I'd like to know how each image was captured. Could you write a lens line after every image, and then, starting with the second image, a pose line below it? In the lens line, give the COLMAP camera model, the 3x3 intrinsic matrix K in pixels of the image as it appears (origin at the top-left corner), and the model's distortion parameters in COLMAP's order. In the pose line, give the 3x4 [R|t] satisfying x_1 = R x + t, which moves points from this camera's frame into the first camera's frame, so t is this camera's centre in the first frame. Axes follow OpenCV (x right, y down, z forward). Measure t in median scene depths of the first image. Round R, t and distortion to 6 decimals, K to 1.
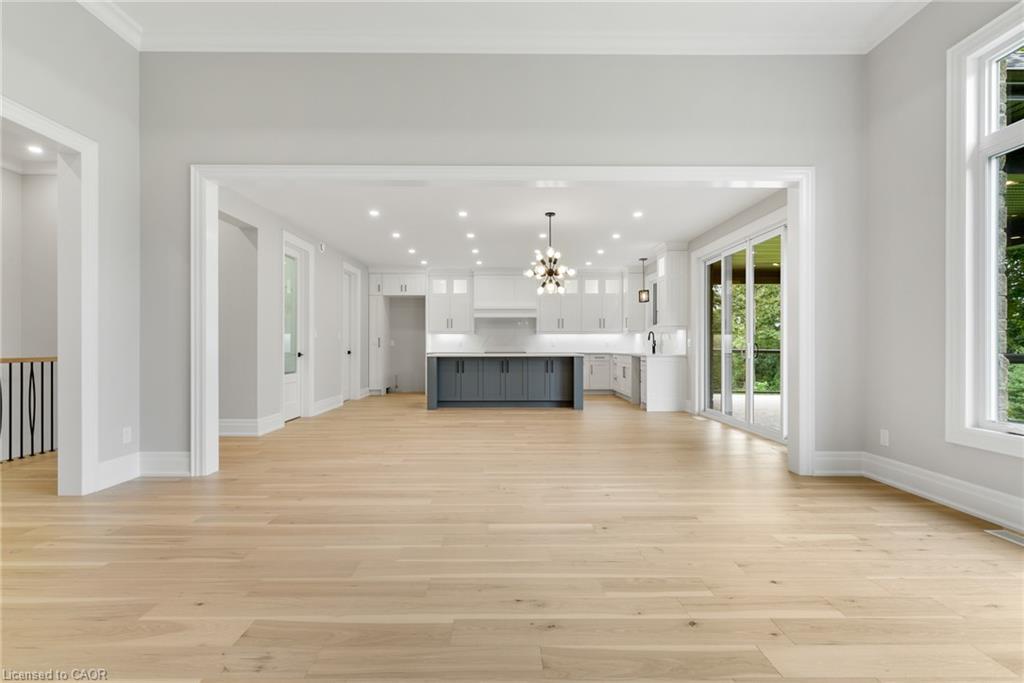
lens RADIAL K [[493.9, 0, 512.7], [0, 493.9, 341.0], [0, 0, 1]] dist [0.005272, -0.000592]
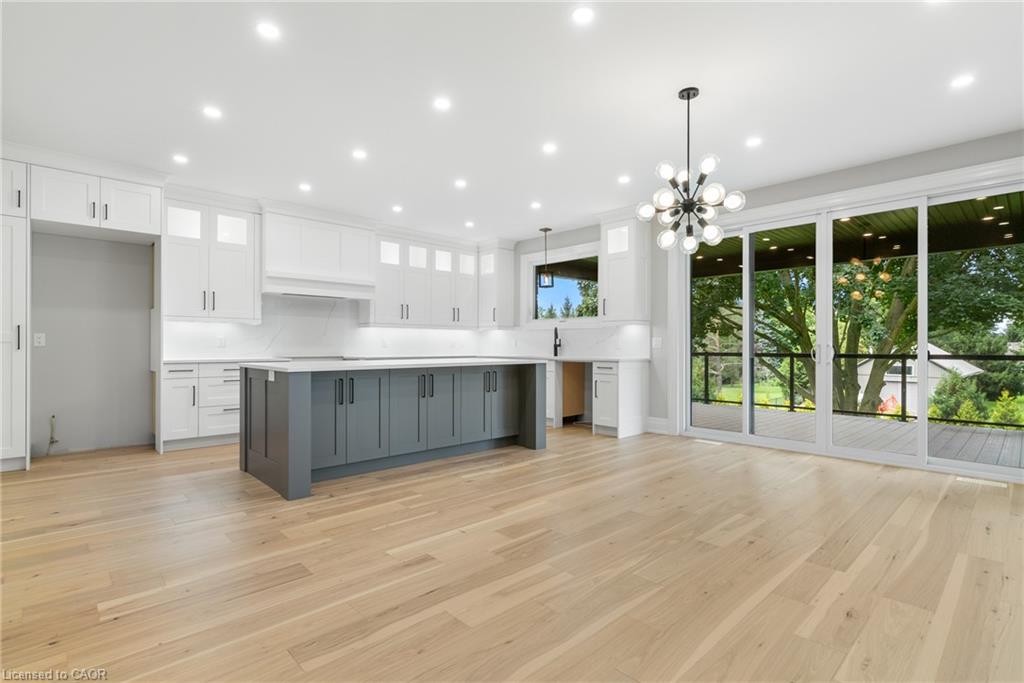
lens RADIAL K [[493.9, 0, 505.2], [0, 493.9, 344.8], [0, 0, 1]] dist [0.005272, -0.000592]
pose [[0.738072, 0.003746, 0.674711, -0.311183], [-0.007662, 0.999967, 0.002830, 0.005953], [-0.674678, -0.007258, 0.738076, 0.555466]]
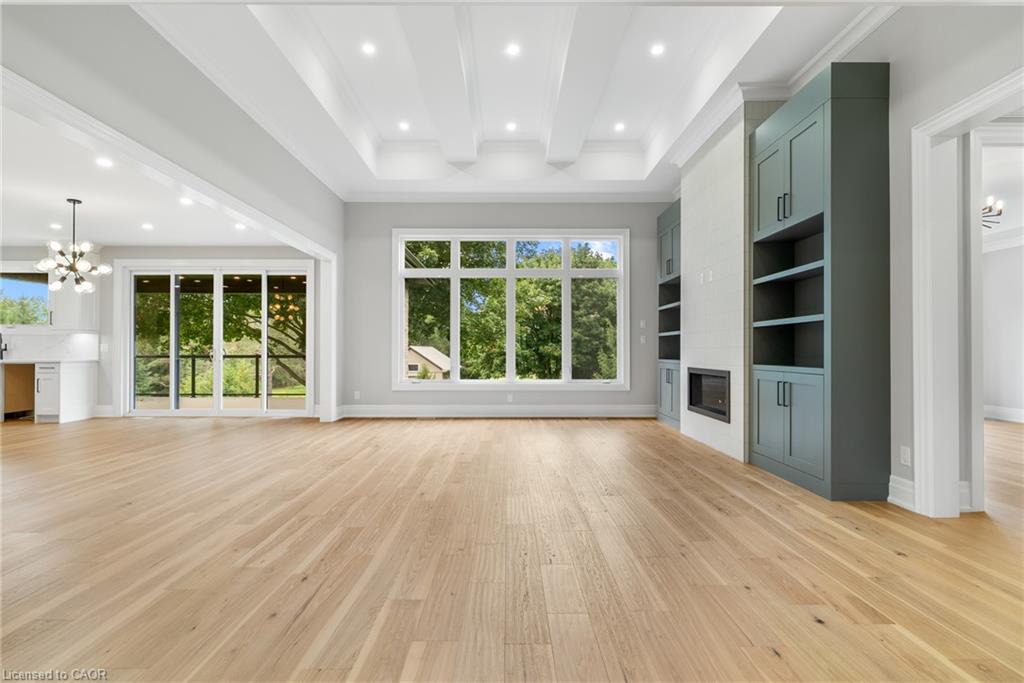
lens RADIAL K [[493.9, 0, 506.8], [0, 493.9, 344.4], [0, 0, 1]] dist [0.005272, -0.000592]
pose [[0.016932, 0.011385, 0.999792, -0.588262], [-0.010544, 0.999882, -0.011207, -0.000468], [-0.999801, -0.010352, 0.017050, 0.160876]]
